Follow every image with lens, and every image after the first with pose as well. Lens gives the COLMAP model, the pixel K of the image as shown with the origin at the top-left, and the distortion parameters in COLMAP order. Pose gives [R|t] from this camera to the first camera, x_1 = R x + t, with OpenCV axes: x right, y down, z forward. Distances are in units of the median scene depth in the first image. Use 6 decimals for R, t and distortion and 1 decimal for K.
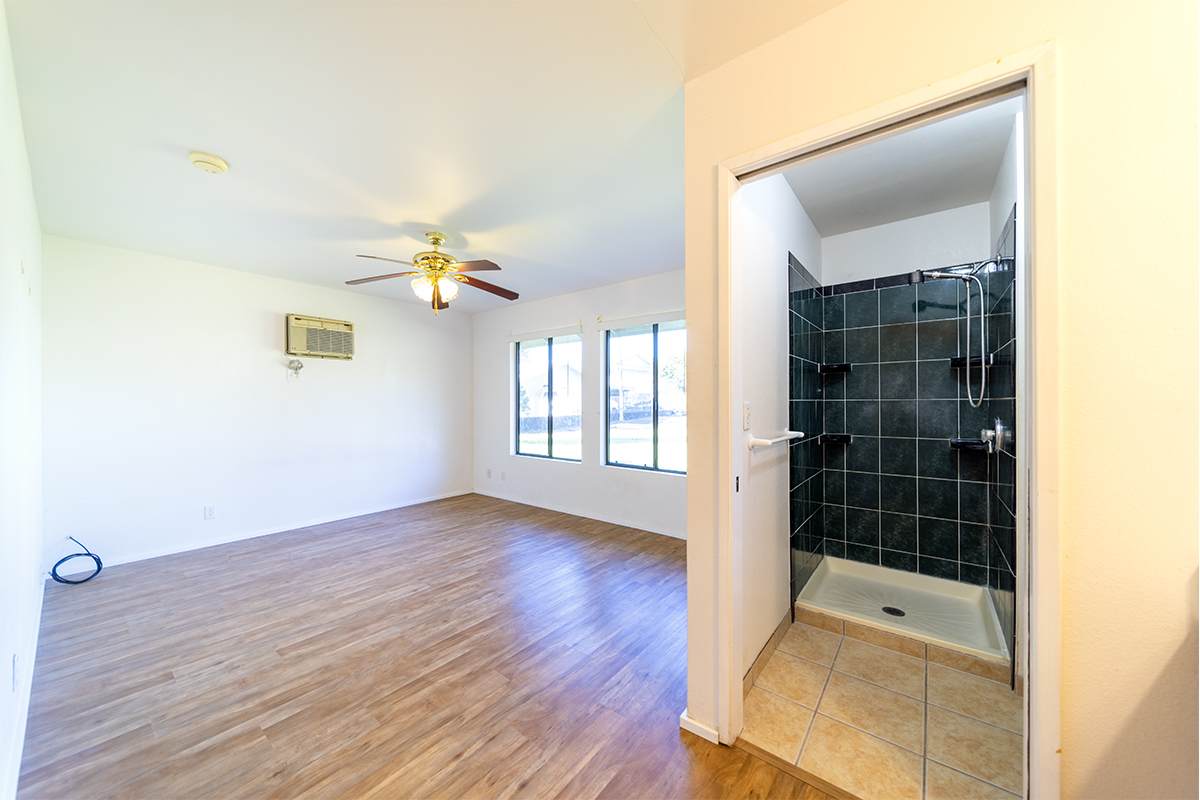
lens RADIAL K [[419.8, 0, 593.7], [0, 419.8, 401.4], [0, 0, 1]] dist [-0.000269, -0.000048]
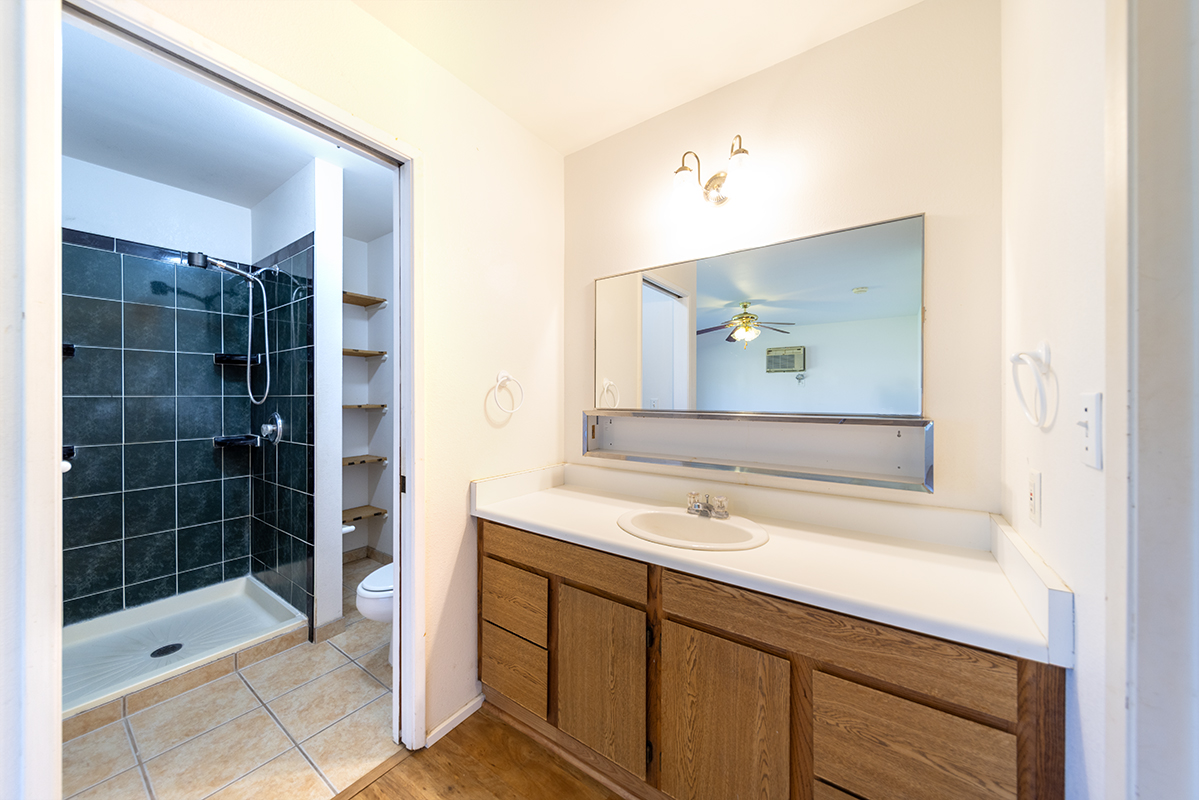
lens RADIAL K [[419.8, 0, 592.0], [0, 419.8, 397.4], [0, 0, 1]] dist [-0.000269, -0.000048]
pose [[-0.051813, 0.003483, 0.998651, -0.164257], [0.000350, 0.999994, -0.003469, 0.001519], [-0.998657, 0.000170, -0.051814, 0.199954]]
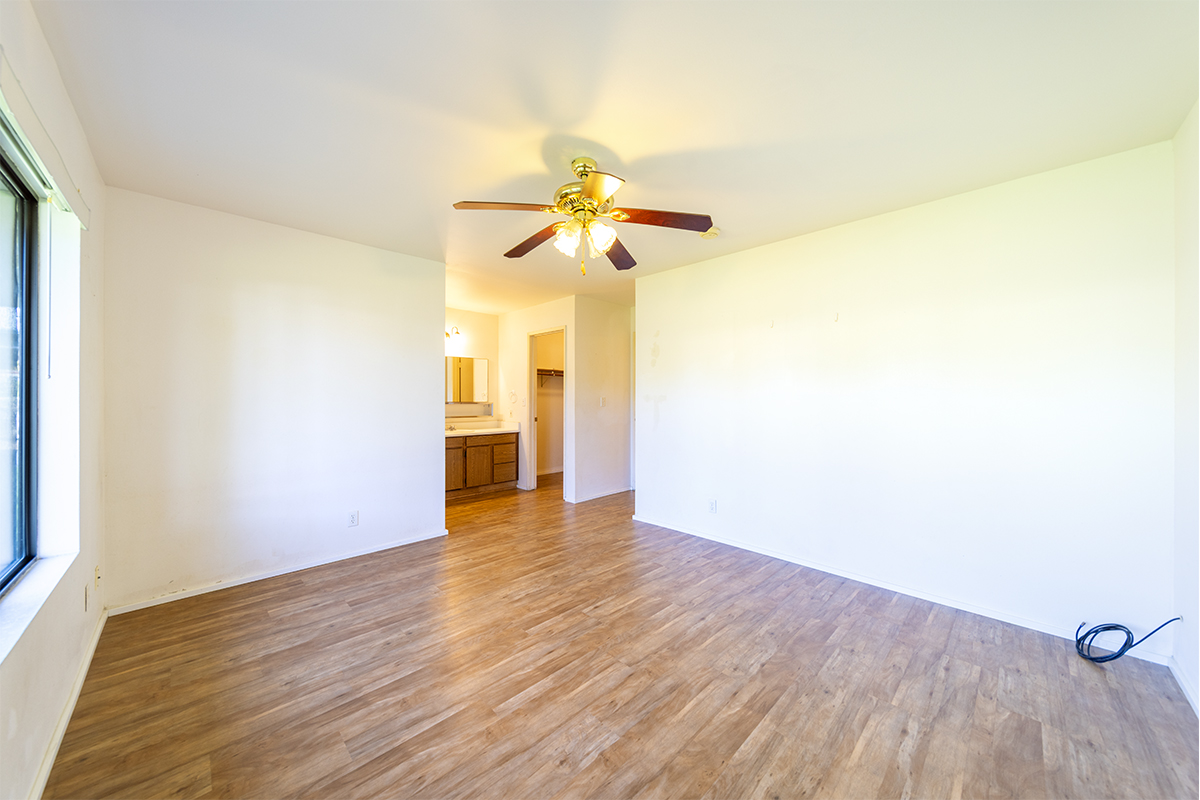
lens RADIAL K [[419.8, 0, 599.6], [0, 419.8, 398.7], [0, 0, 1]] dist [-0.000269, -0.000048]
pose [[-0.993138, 0.001692, 0.116940, -0.604991], [0.001506, 0.999997, -0.001680, 0.007181], [-0.116943, -0.001492, -0.993138, 2.128394]]
